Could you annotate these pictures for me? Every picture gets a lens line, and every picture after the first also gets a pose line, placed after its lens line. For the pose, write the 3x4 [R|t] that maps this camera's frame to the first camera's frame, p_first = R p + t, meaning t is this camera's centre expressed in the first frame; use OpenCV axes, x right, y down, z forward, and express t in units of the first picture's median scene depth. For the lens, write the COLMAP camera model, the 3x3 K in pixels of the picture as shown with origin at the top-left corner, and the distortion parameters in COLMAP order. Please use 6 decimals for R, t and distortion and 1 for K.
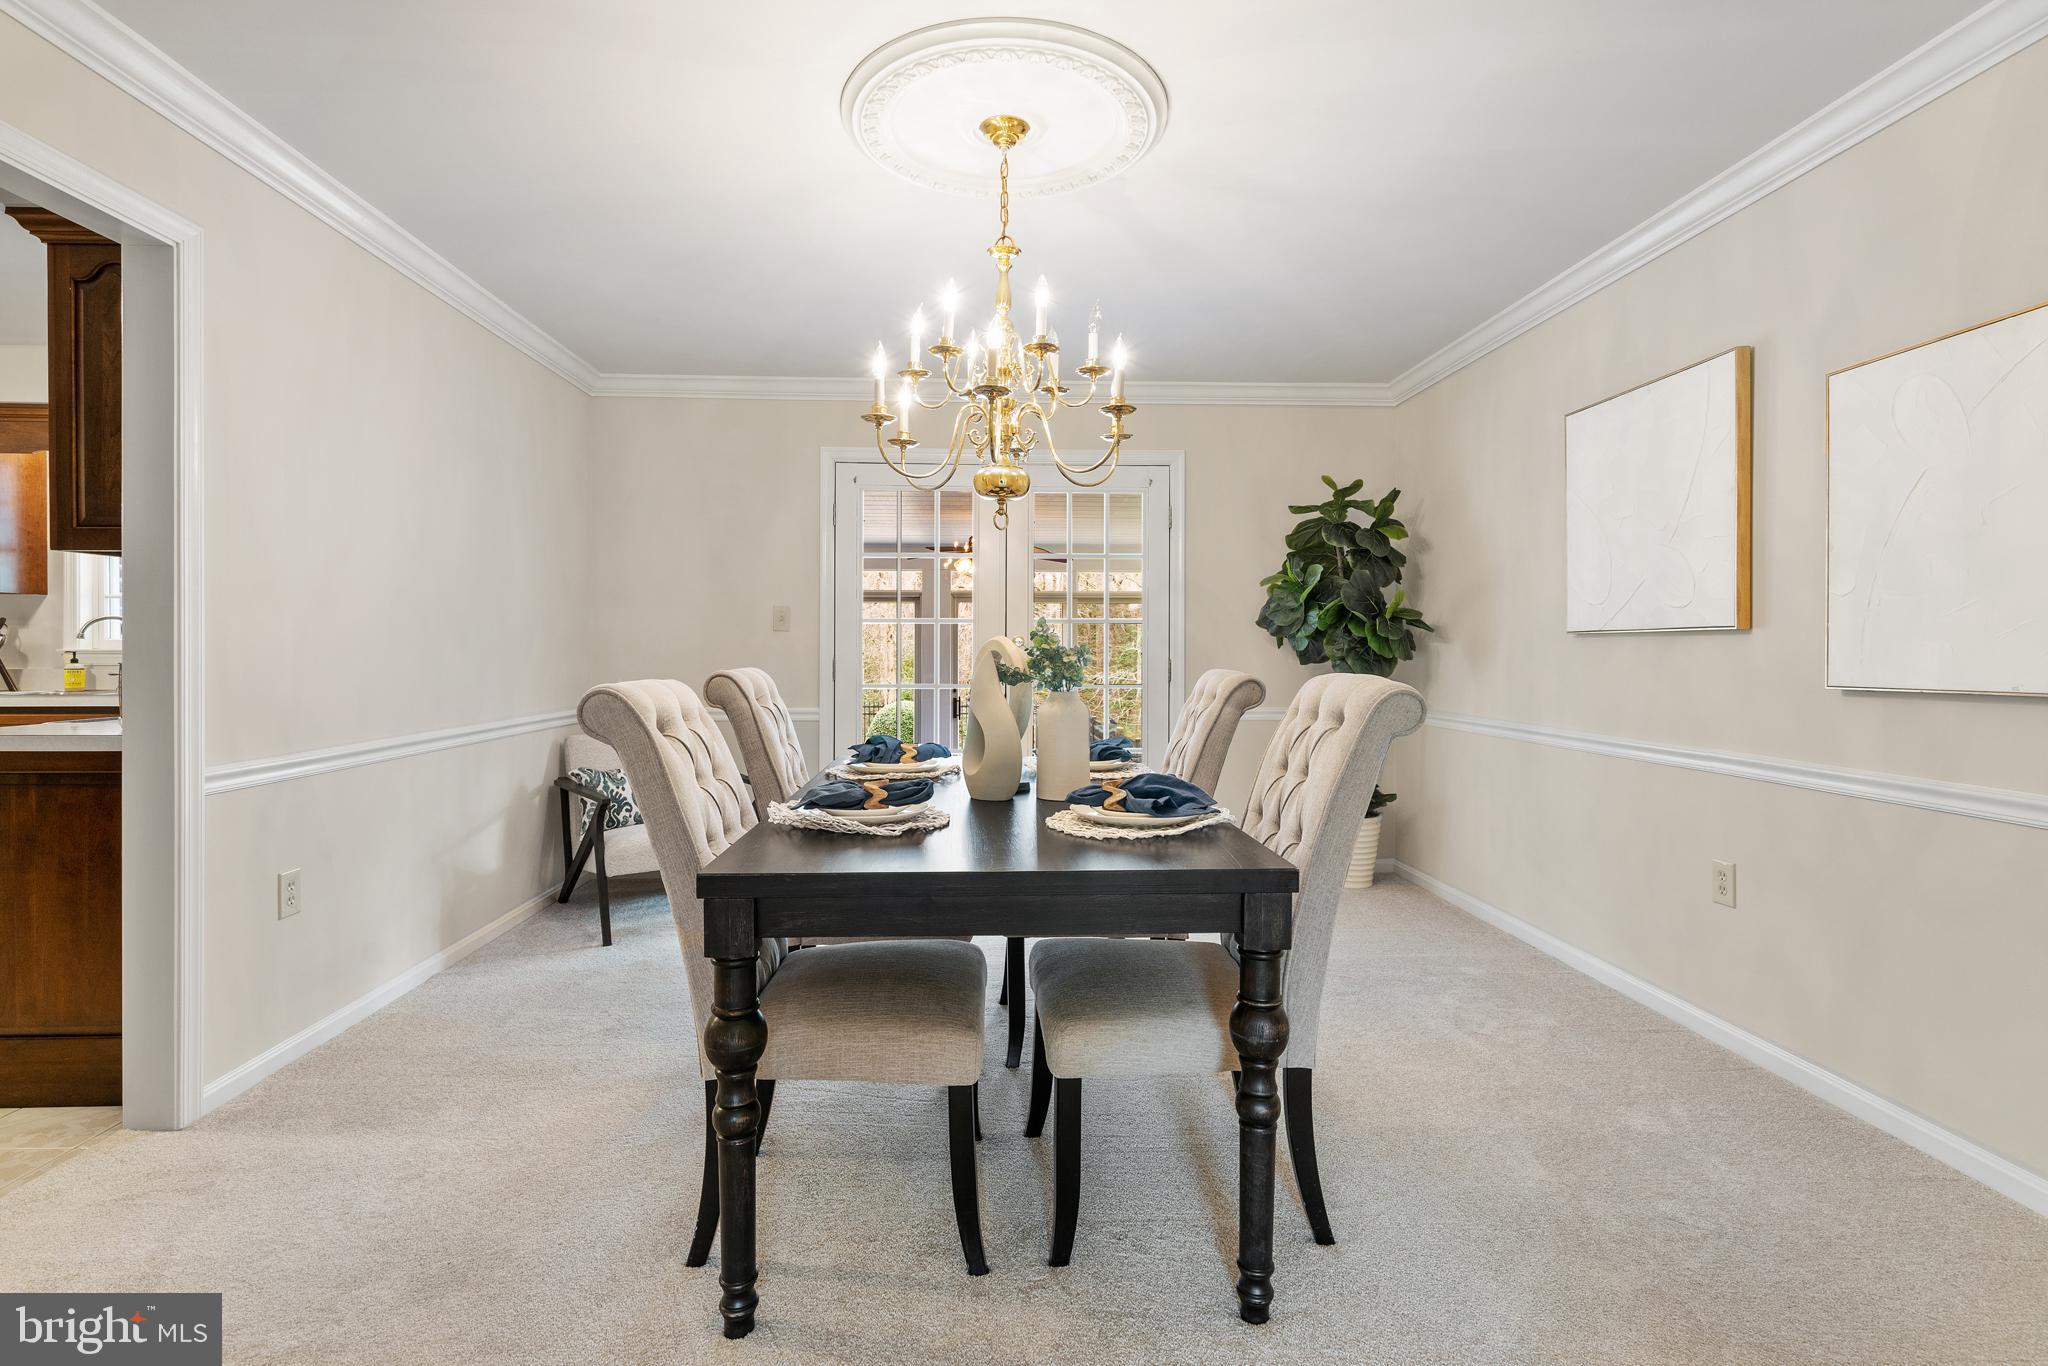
lens RADIAL K [[947.6, 0, 1035.4], [0, 947.6, 651.2], [0, 0, 1]] dist [0.003096, 0.000445]
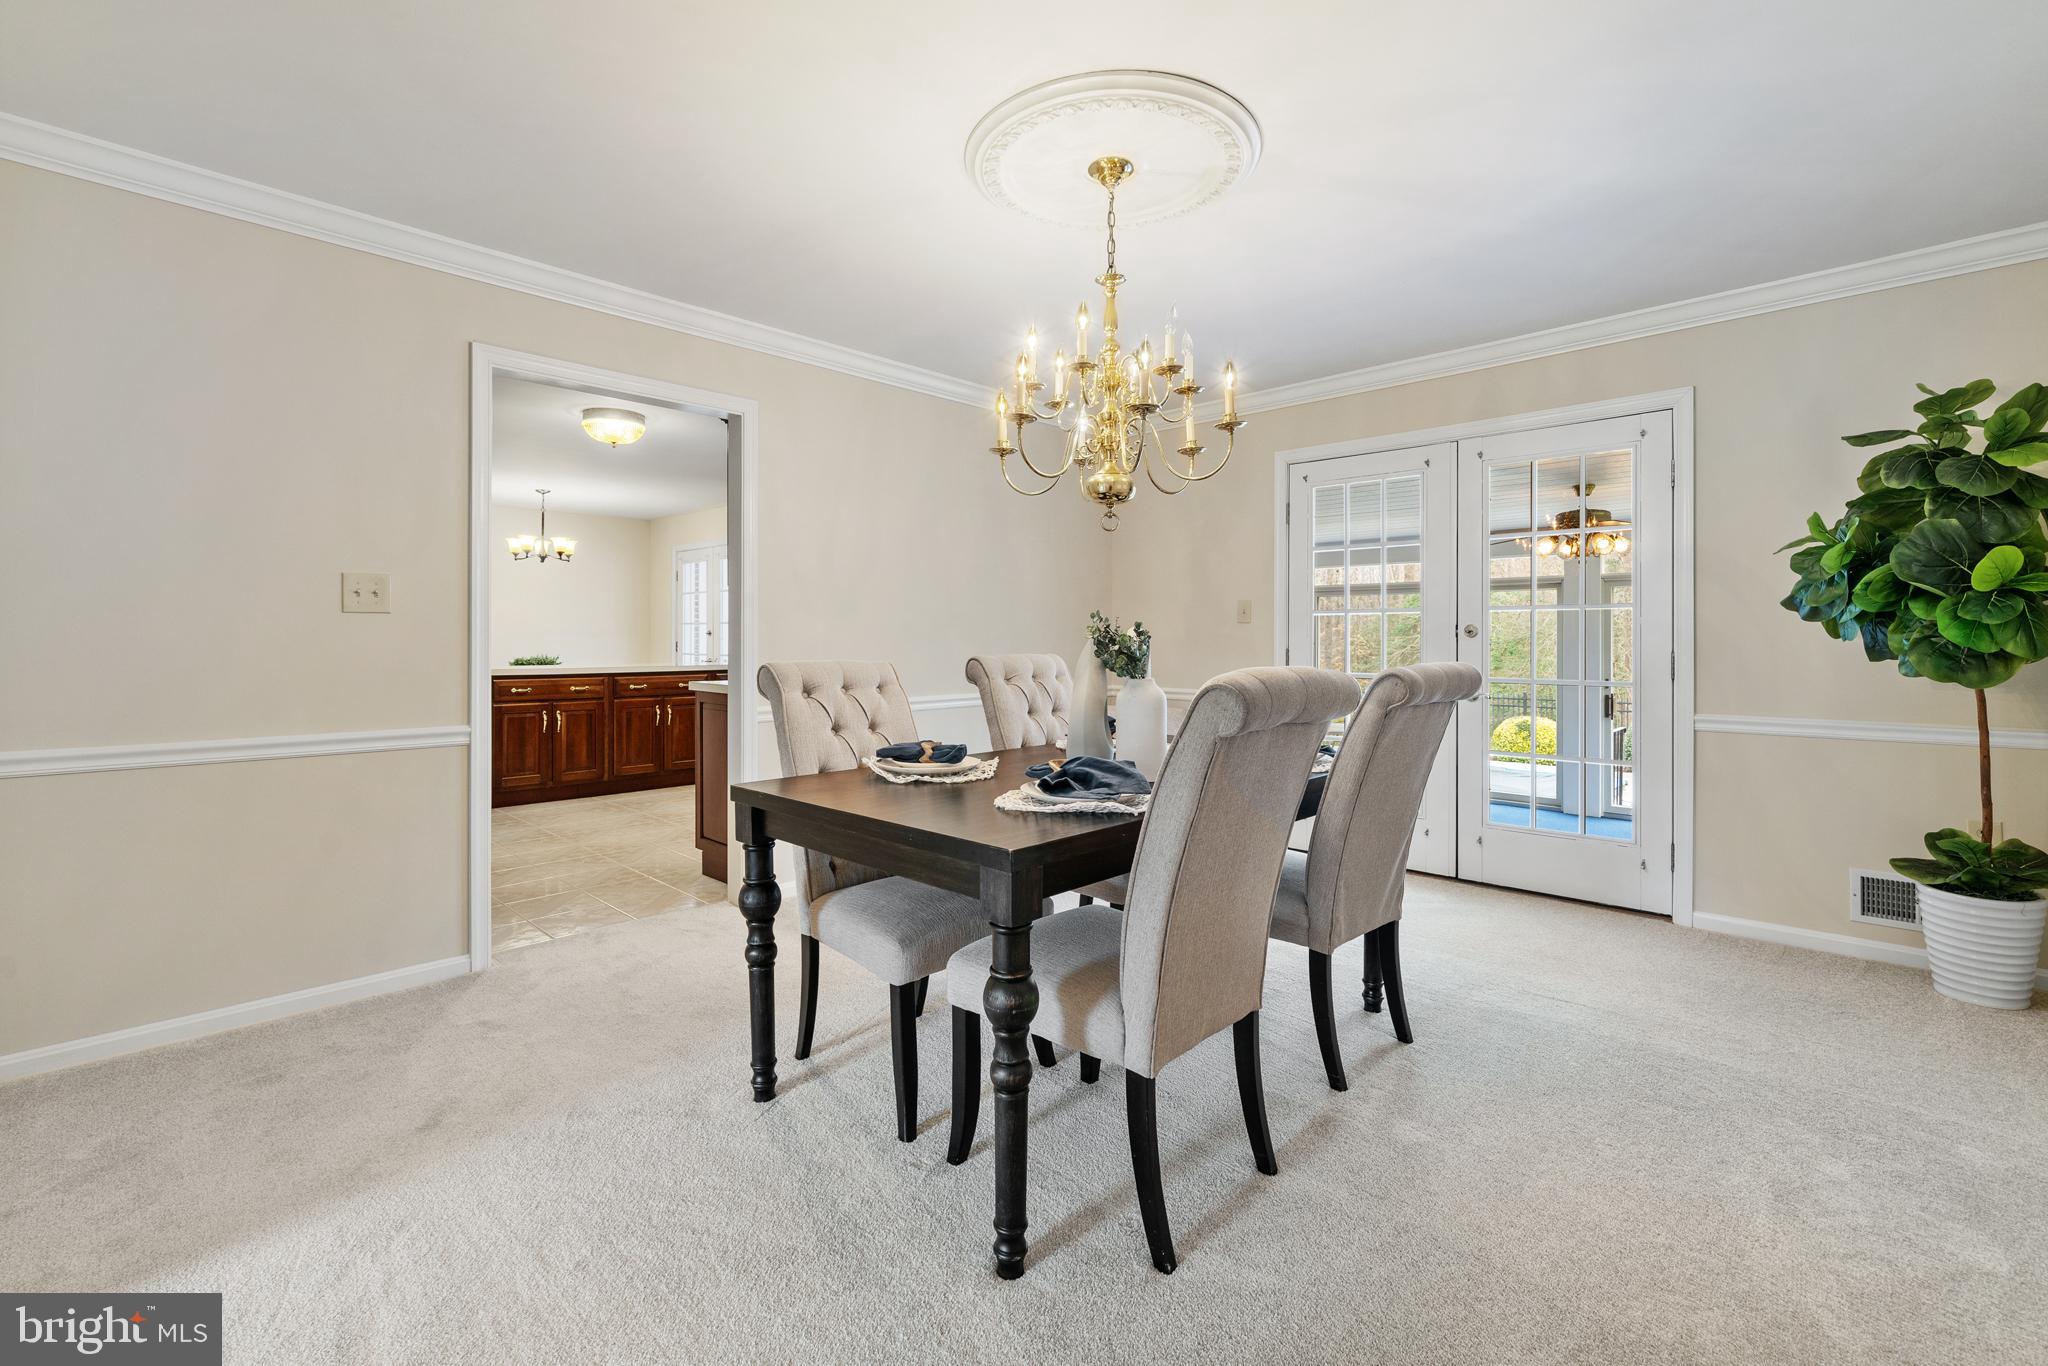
lens RADIAL K [[917.2, 0, 1123.2], [0, 917.2, 637.8], [0, 0, 1]] dist [-0.003314, -0.000195]
pose [[0.698578, -0.001239, -0.715533, 0.794957], [-0.002020, 0.999991, -0.003704, 0.000722], [0.715531, 0.004033, 0.698569, 0.286997]]
